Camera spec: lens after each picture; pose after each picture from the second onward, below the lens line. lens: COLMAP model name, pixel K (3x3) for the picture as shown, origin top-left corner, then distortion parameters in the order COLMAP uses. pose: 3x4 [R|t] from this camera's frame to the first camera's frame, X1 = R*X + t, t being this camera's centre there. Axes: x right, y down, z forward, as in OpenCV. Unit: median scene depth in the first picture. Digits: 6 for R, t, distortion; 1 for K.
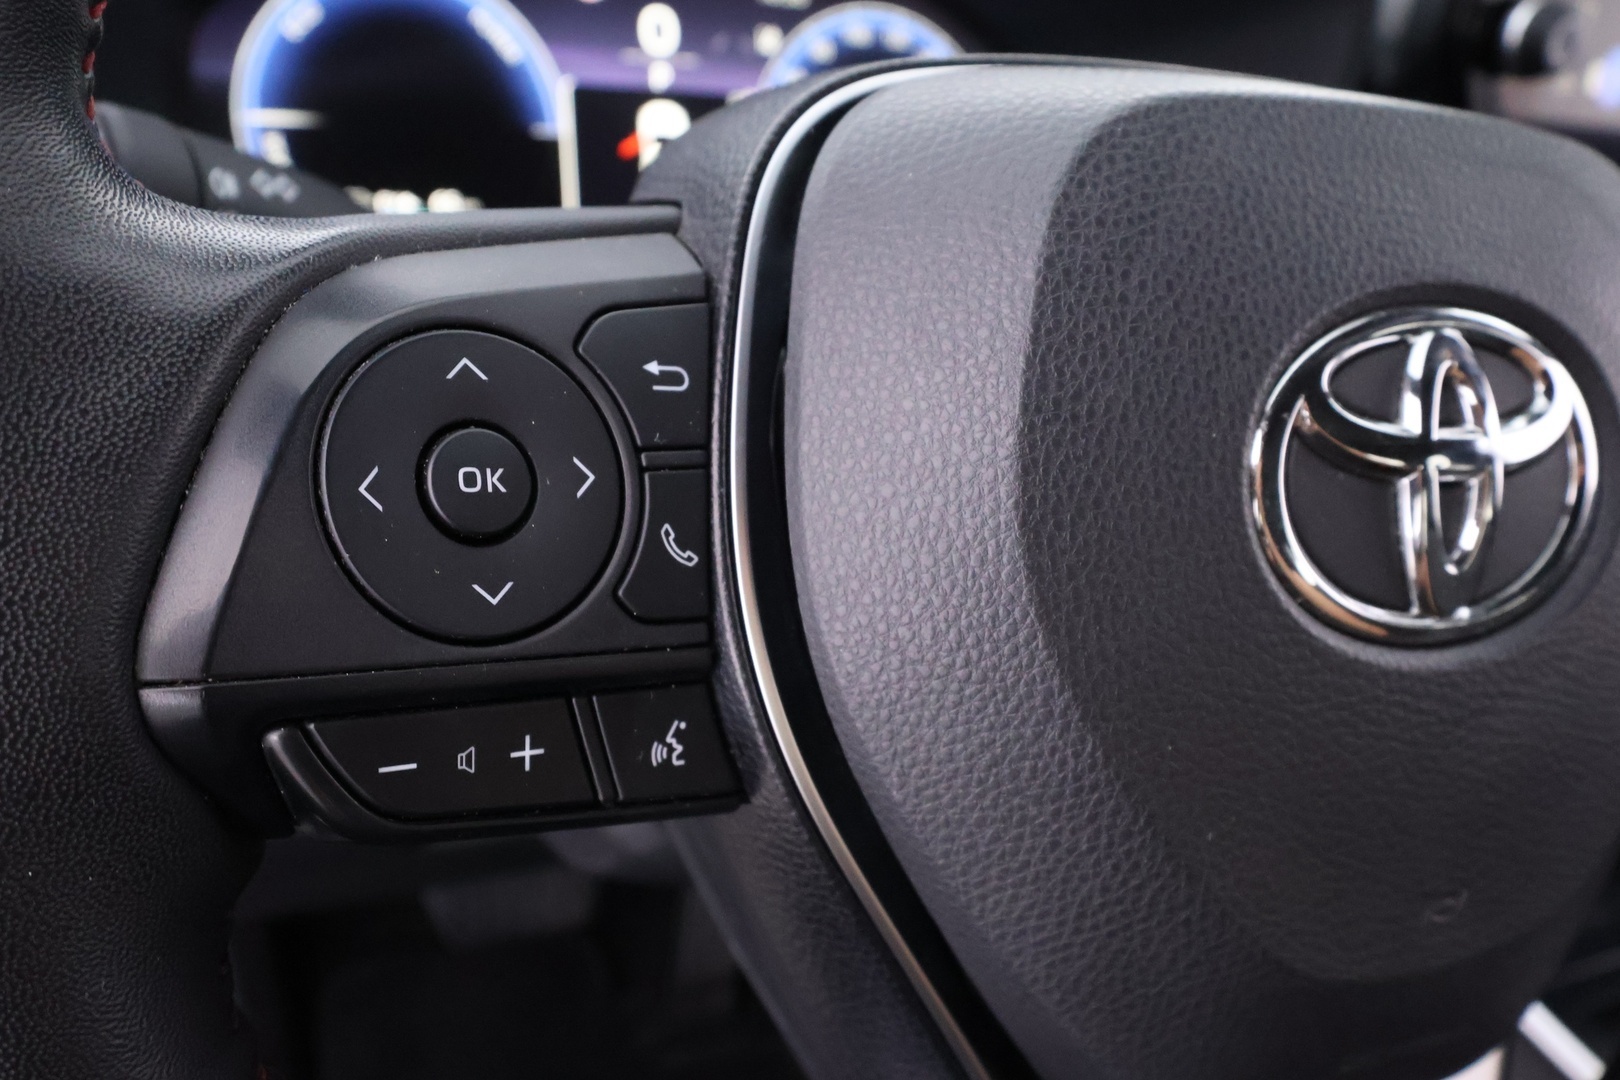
lens RADIAL K [[1310.9, 0, 816.9], [0, 1310.9, 547.4], [0, 0, 1]] dist [-0.012988, 0.083418]
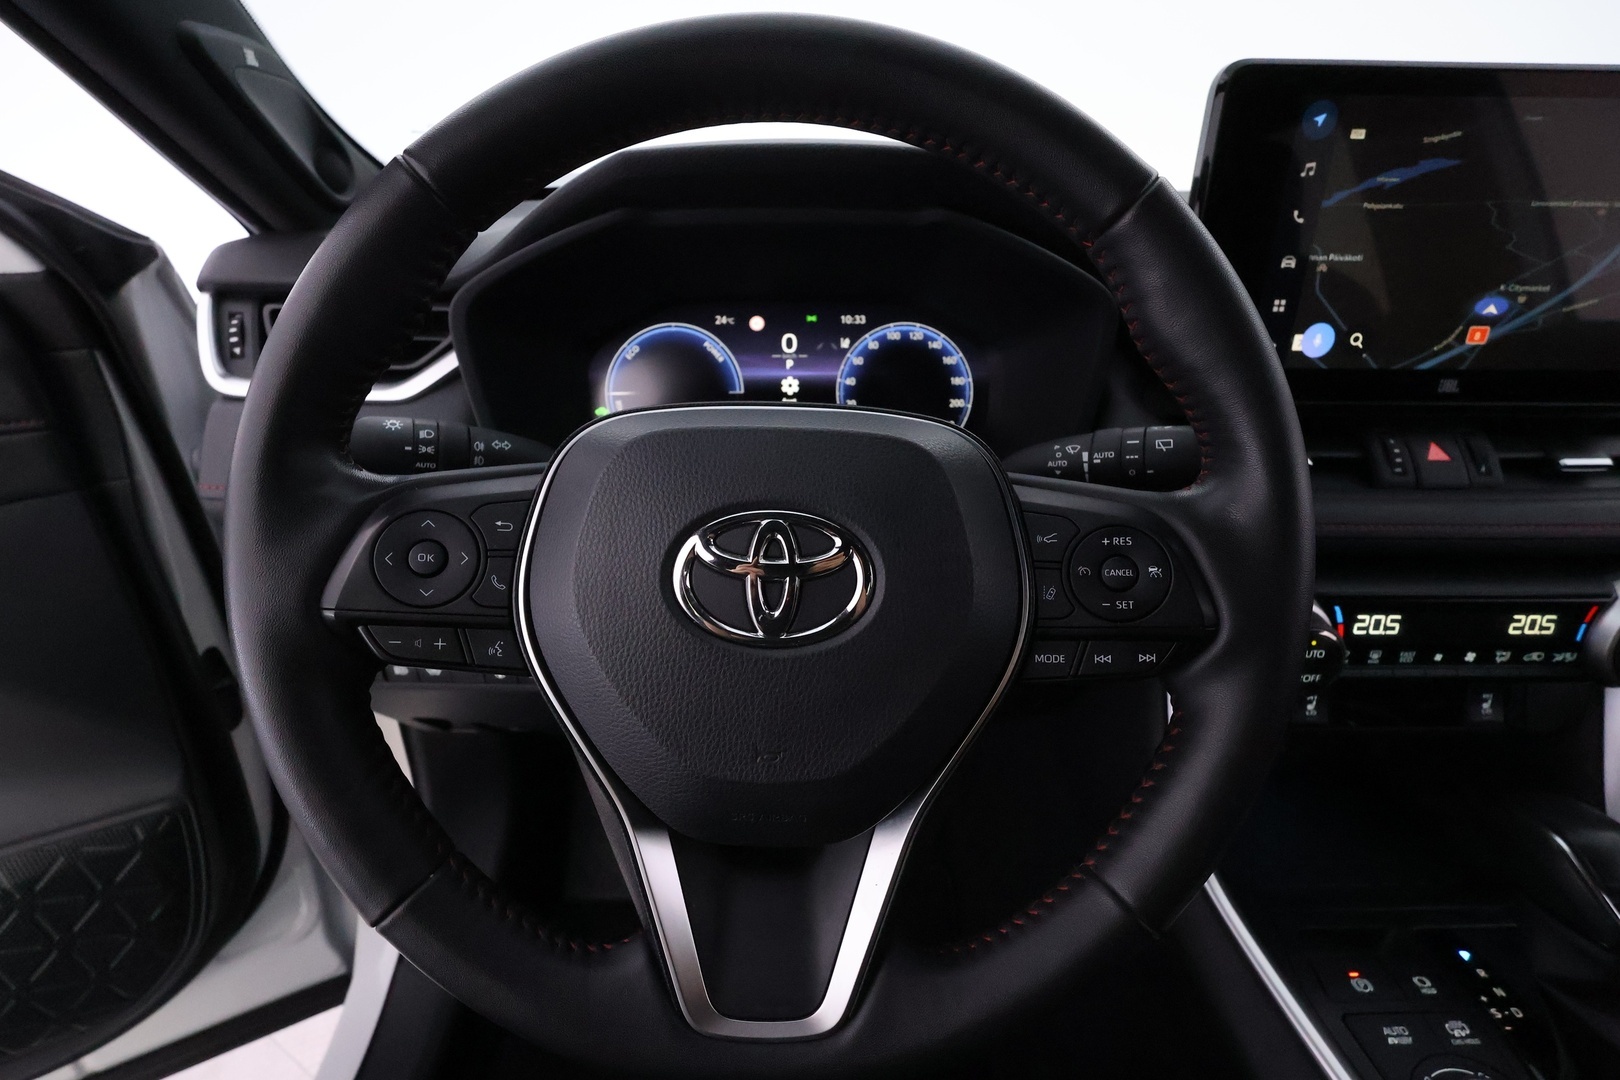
lens RADIAL K [[755.8, 0, 810.0], [0, 755.8, 540.0], [0, 0, 1]] dist [-0.002529, -0.000181]
pose [[0.914034, 0.058129, -0.401451, 1.236935], [-0.076596, 0.996608, -0.030090, -0.101194], [0.398340, 0.058253, 0.915386, -0.311068]]
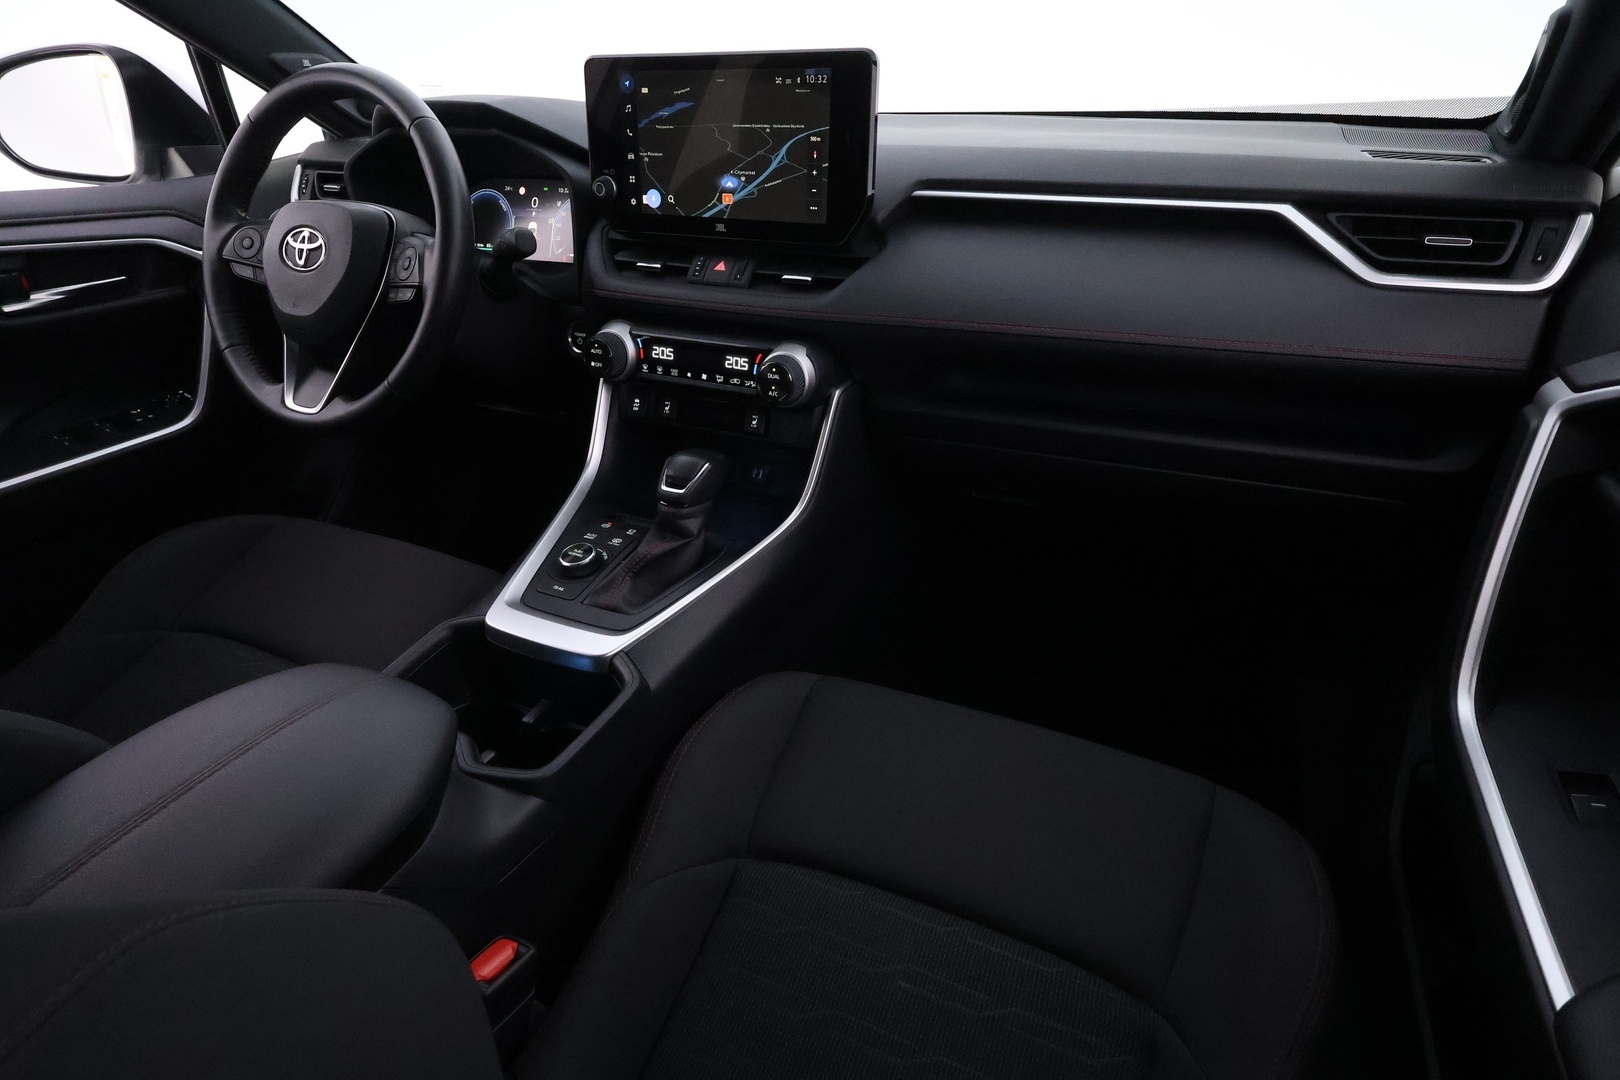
lens RADIAL K [[840.8, 0, 811.2], [0, 840.8, 546.7], [0, 0, 1]] dist [-0.006541, -0.000663]
pose [[0.647814, 0.244052, -0.721648, 7.193880], [-0.256429, 0.961873, 0.095100, 0.435881], [0.717343, 0.123444, 0.685697, -0.033232]]
